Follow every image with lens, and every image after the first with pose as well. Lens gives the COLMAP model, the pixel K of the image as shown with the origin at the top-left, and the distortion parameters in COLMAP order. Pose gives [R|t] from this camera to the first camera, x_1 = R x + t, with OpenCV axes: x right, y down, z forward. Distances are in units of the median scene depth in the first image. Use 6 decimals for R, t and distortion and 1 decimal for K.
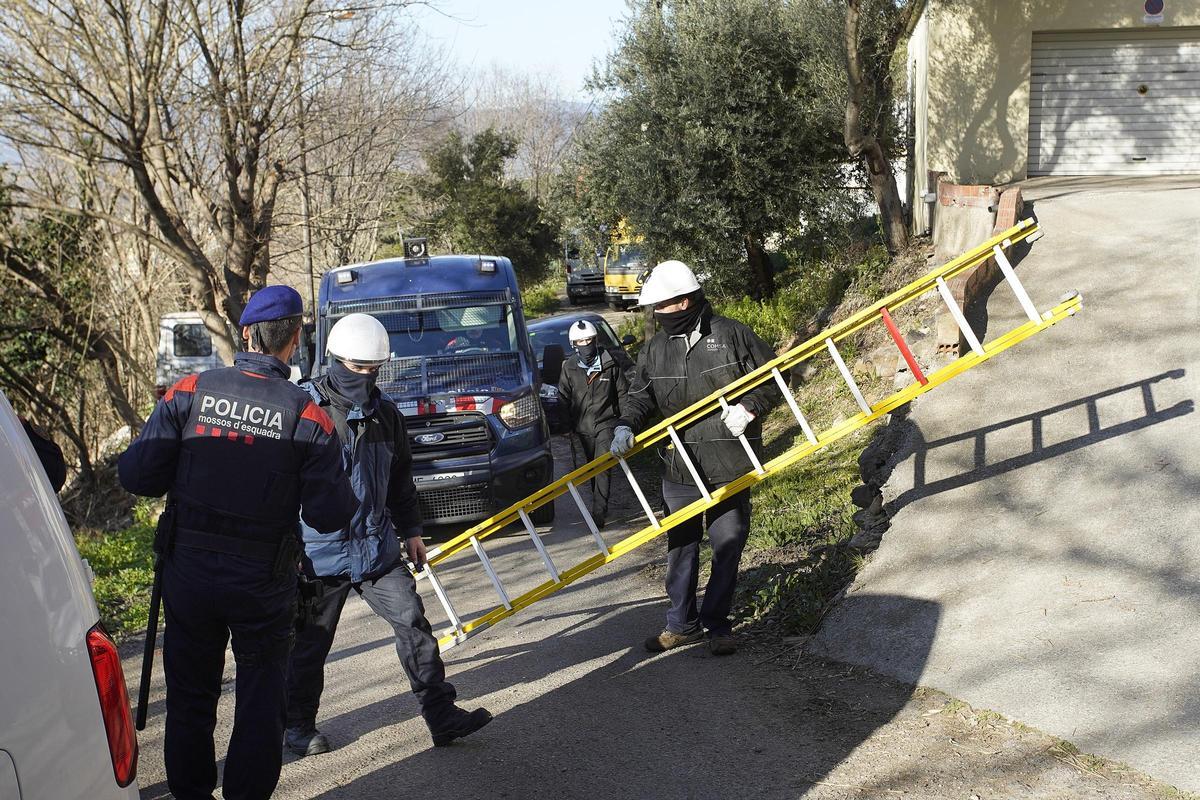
lens RADIAL K [[1264.2, 0, 586.6], [0, 1264.2, 368.9], [0, 0, 1]] dist [0.013780, 0.000000]
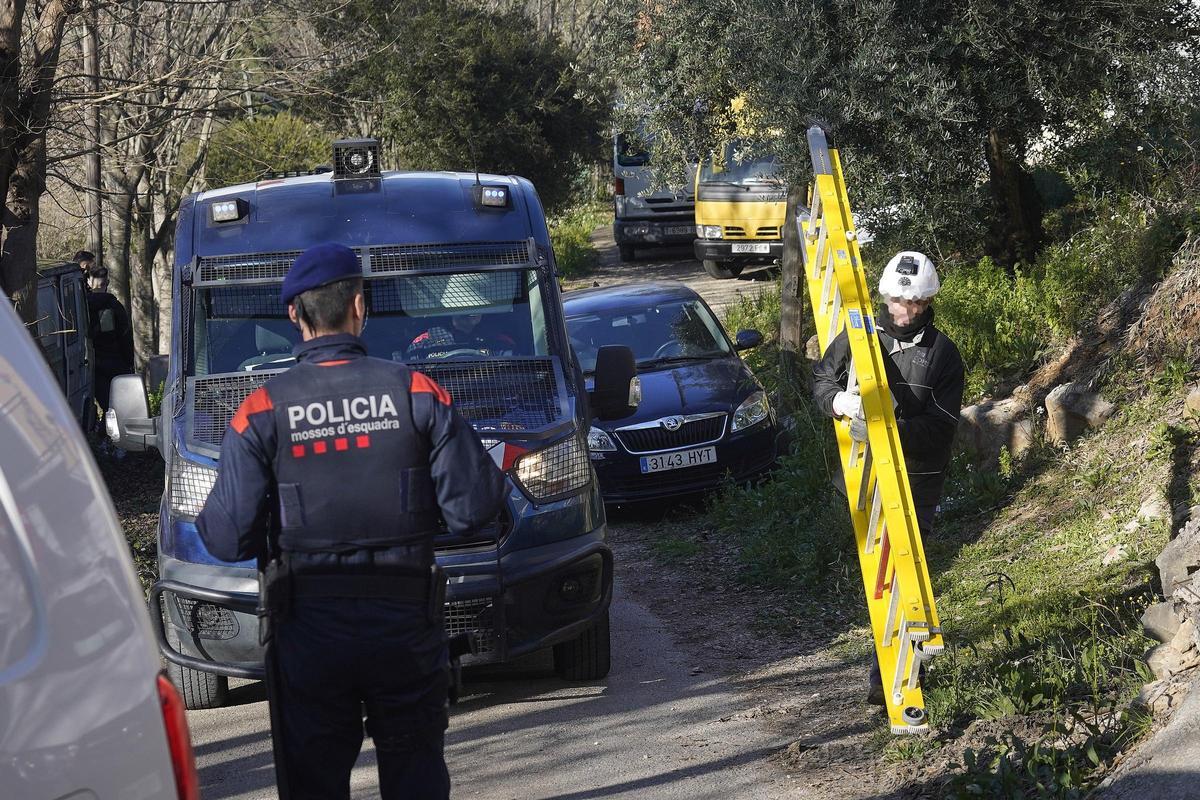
lens RADIAL K [[2787.6, 0, 611.2], [0, 2787.6, 394.8], [0, 0, 1]] dist [-0.051062, 0.000000]
pose [[0.999686, 0.022679, -0.010699, -0.009250], [-0.022690, 0.999742, -0.000855, 0.001397], [0.010677, 0.001097, 0.999942, -0.111032]]
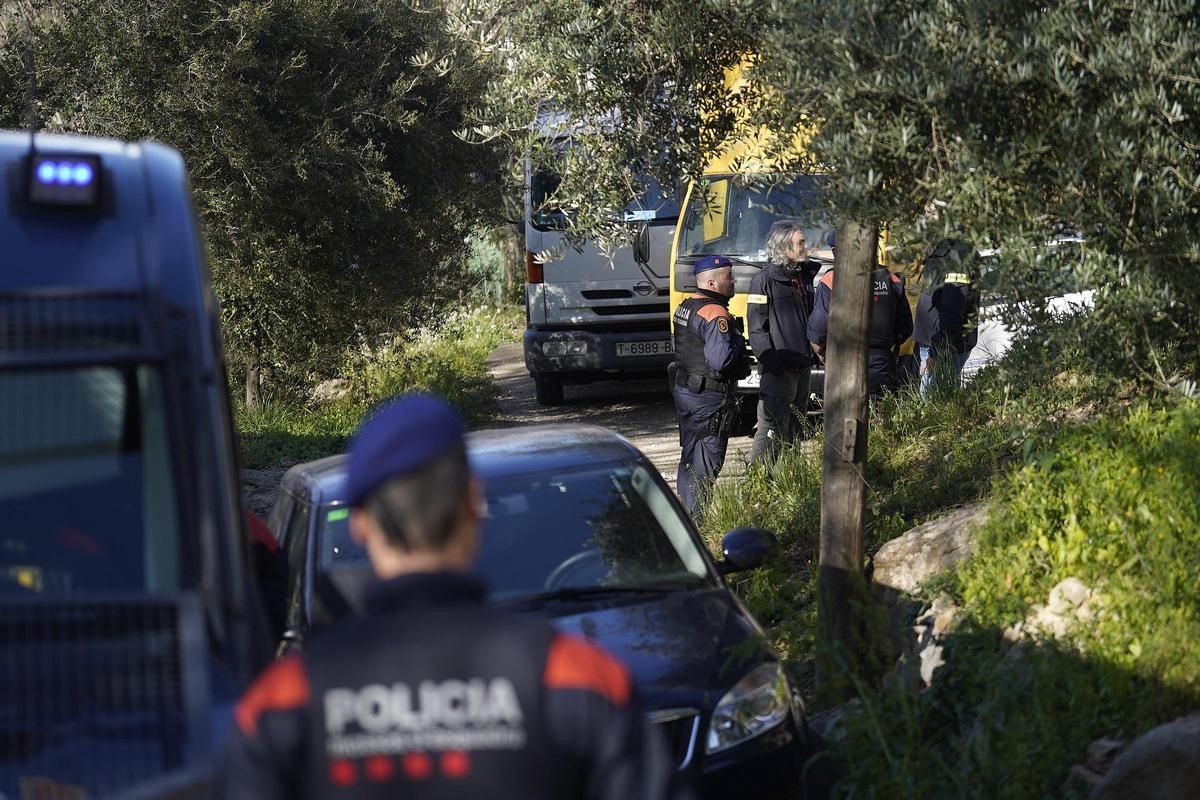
lens RADIAL K [[4461.2, 0, 605.7], [0, 4461.2, 407.1], [0, 0, 1]] dist [-0.016524, 0.000000]
pose [[0.999644, 0.026522, -0.003045, 0.008996], [-0.026645, 0.998283, -0.052162, -0.005643], [0.001657, 0.052225, 0.998634, 0.178990]]
